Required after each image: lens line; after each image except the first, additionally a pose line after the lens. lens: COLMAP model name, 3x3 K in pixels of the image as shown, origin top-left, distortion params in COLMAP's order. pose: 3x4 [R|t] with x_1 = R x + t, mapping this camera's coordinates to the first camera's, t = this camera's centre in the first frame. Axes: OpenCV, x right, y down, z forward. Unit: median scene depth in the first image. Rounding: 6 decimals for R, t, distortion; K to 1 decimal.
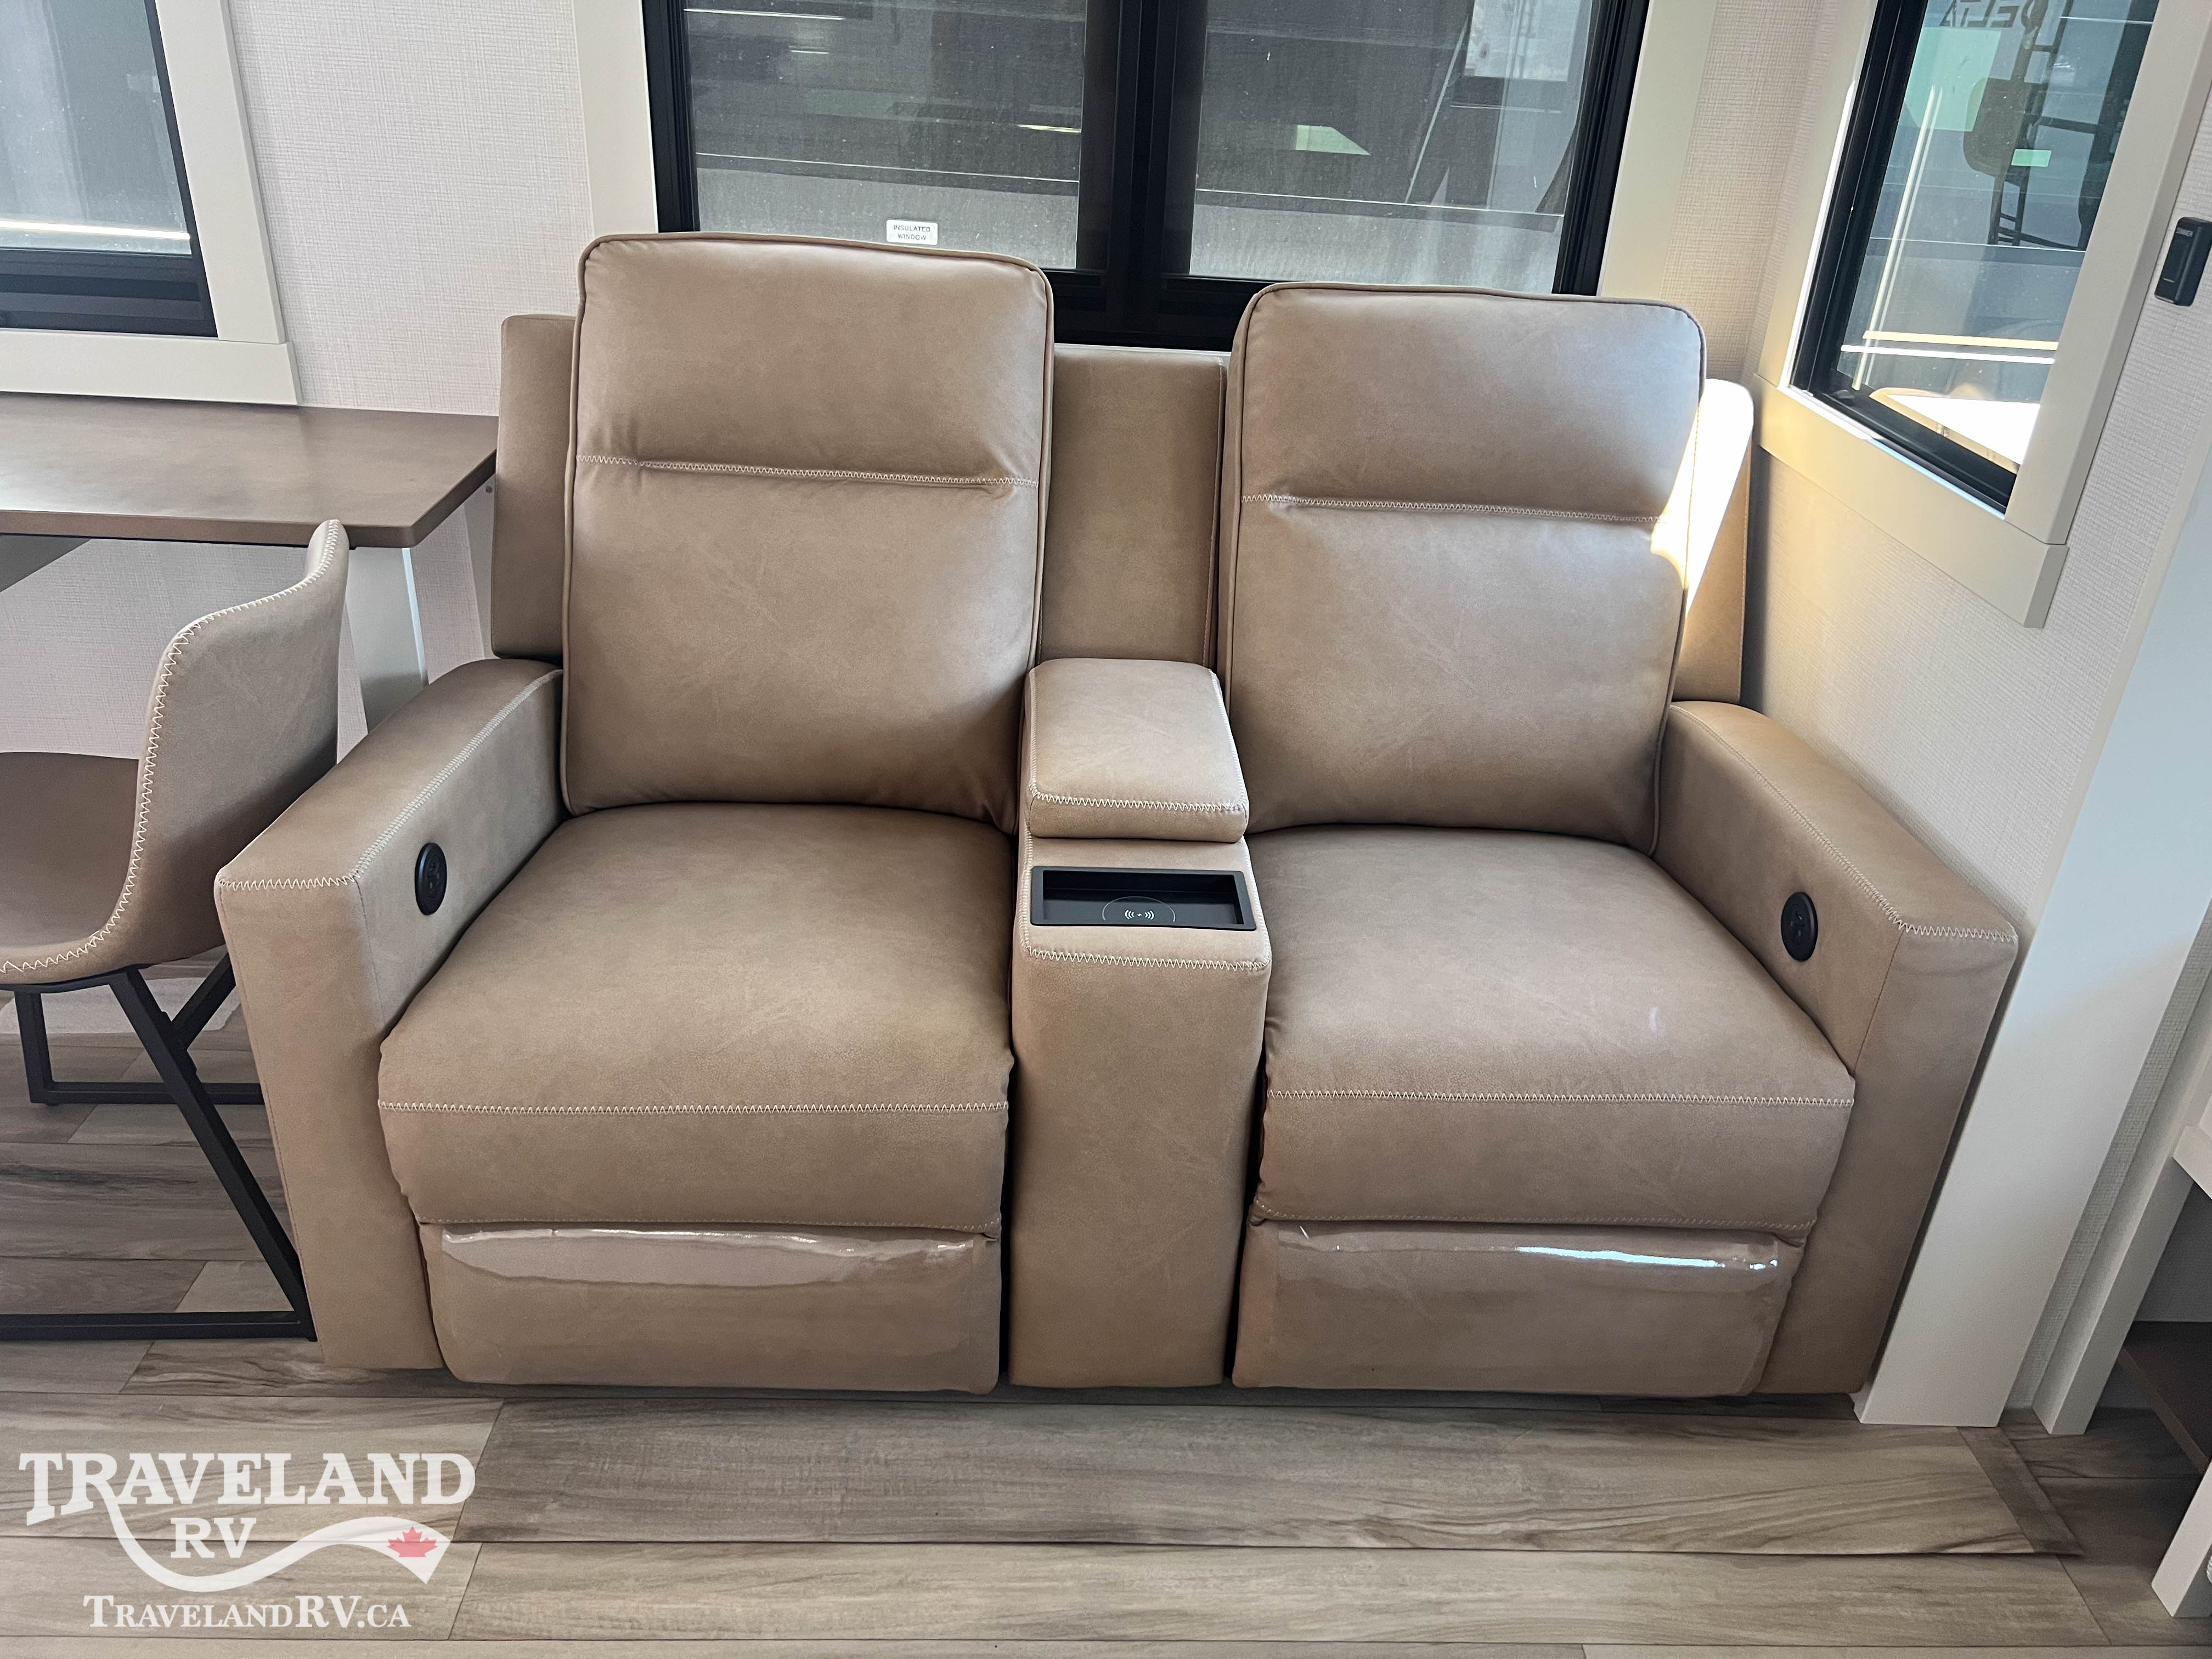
lens RADIAL K [[1663.1, 0, 1119.8], [0, 1663.1, 828.7], [0, 0, 1]] dist [0.049783, -0.063299]
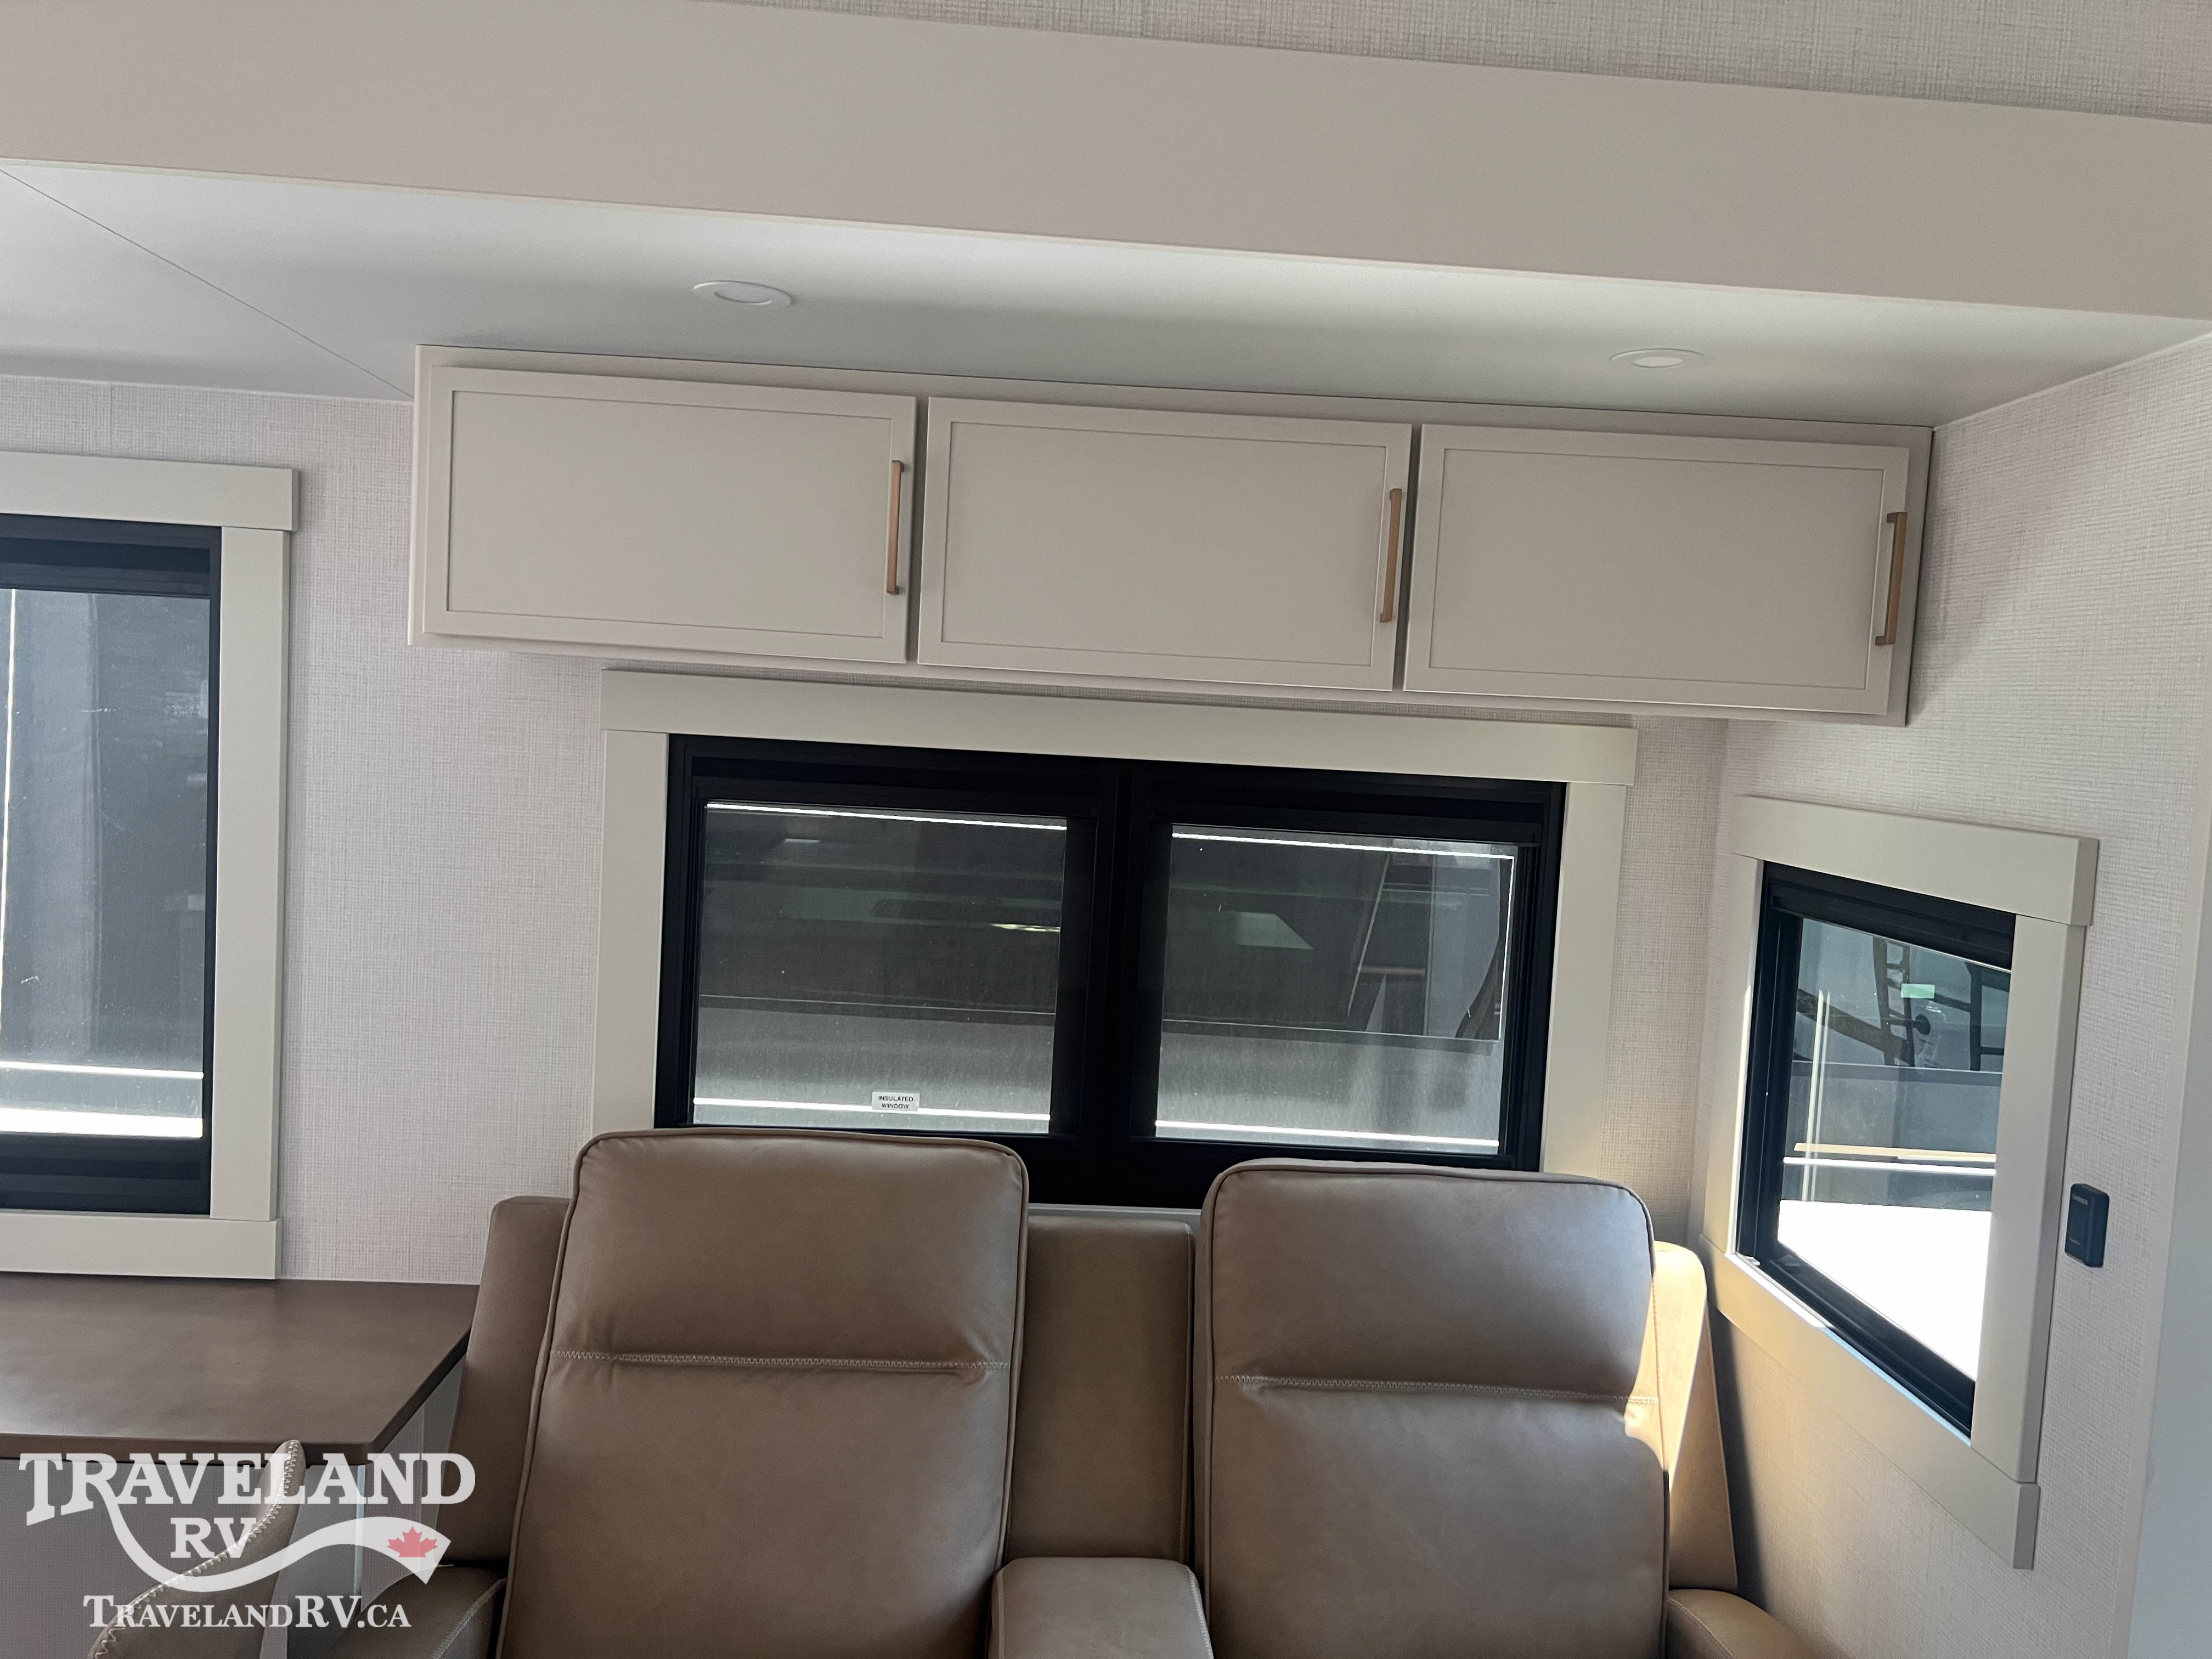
lens RADIAL K [[1663.1, 0, 1125.0], [0, 1663.1, 826.4], [0, 0, 1]] dist [0.049783, -0.063299]
pose [[0.999626, -0.001442, 0.027309, -0.007332], [0.012232, 0.916716, -0.399352, -0.102599], [-0.024459, 0.399536, 0.916391, -0.051010]]
